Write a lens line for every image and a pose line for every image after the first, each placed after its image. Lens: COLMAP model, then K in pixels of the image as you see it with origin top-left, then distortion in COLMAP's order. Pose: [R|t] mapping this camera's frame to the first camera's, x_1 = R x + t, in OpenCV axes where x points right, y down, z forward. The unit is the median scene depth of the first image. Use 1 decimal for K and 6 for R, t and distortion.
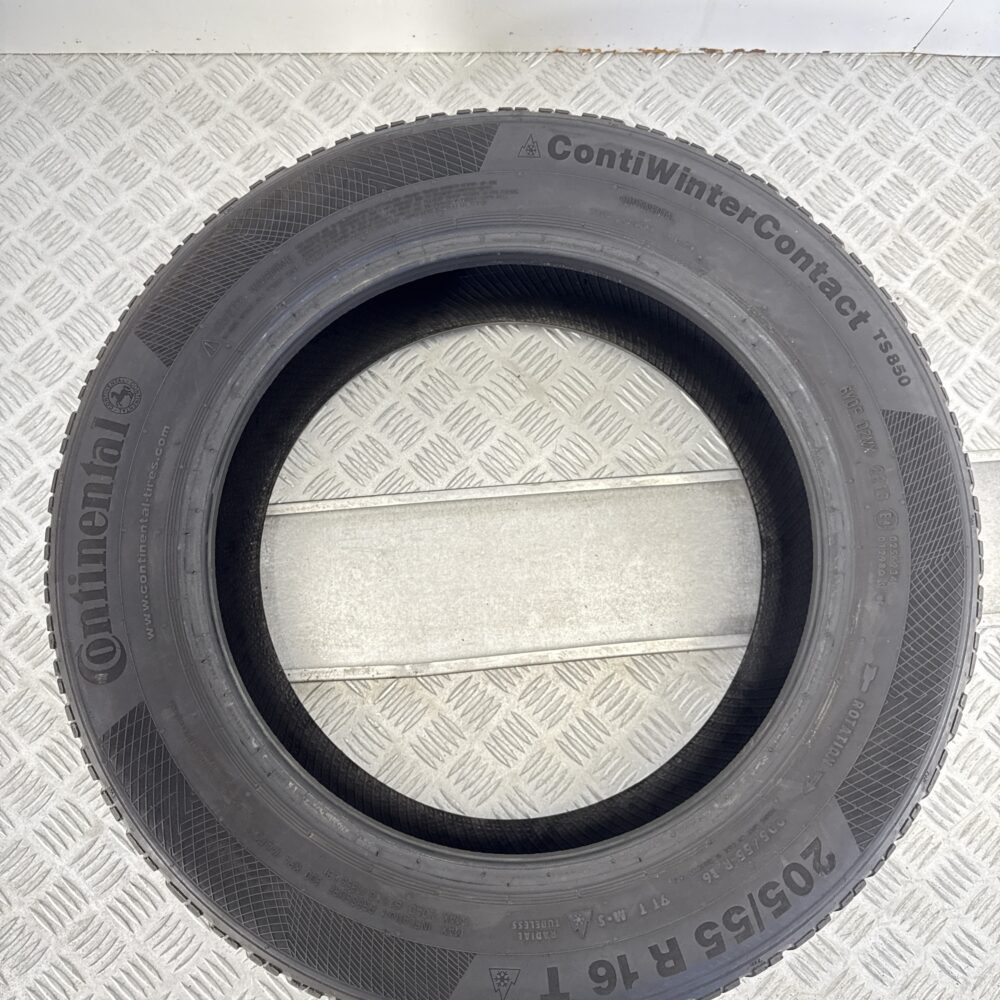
lens RADIAL K [[924.9, 0, 493.8], [0, 924.9, 504.4], [0, 0, 1]] dist [0.085458, -0.174089]
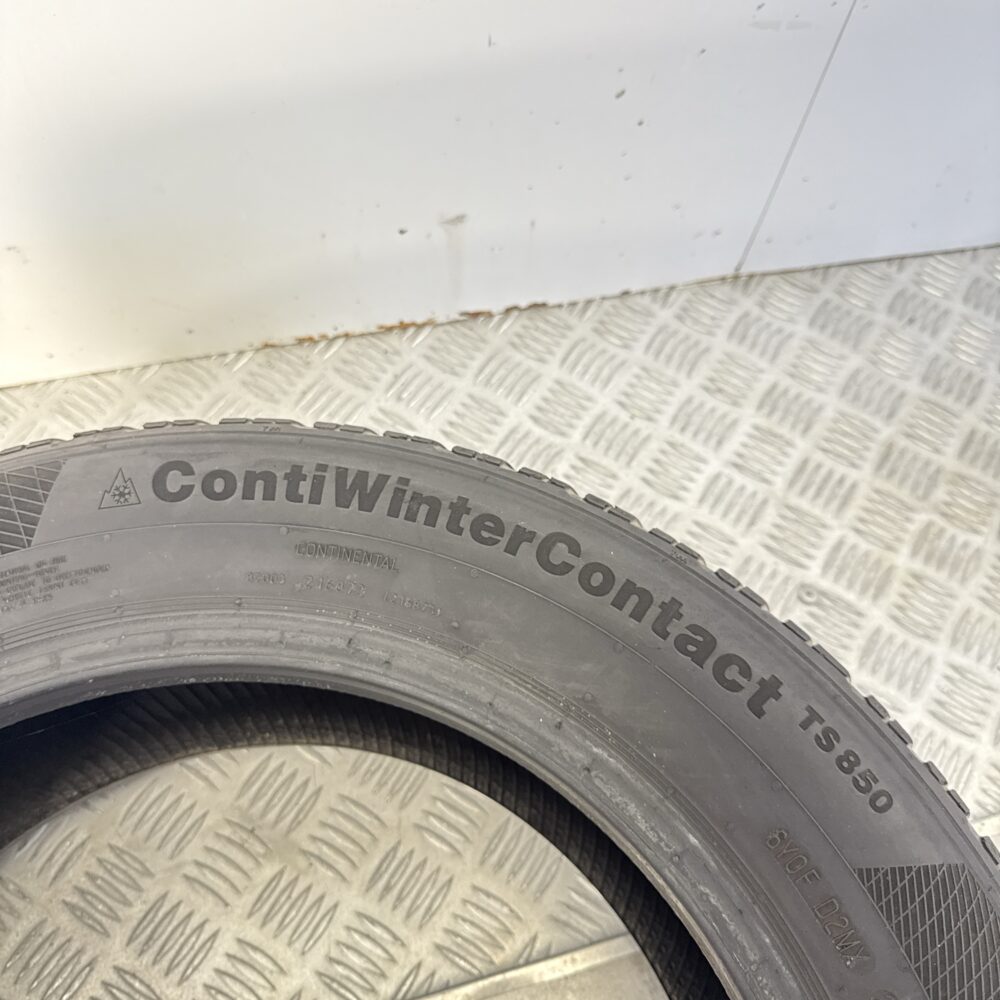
lens RADIAL K [[924.9, 0, 493.8], [0, 924.9, 504.4], [0, 0, 1]] dist [0.085458, -0.174089]
pose [[0.980837, -0.168457, 0.097887, 0.167464], [0.190053, 0.937846, -0.290387, -0.140123], [-0.042885, 0.303426, 0.951889, 0.380771]]
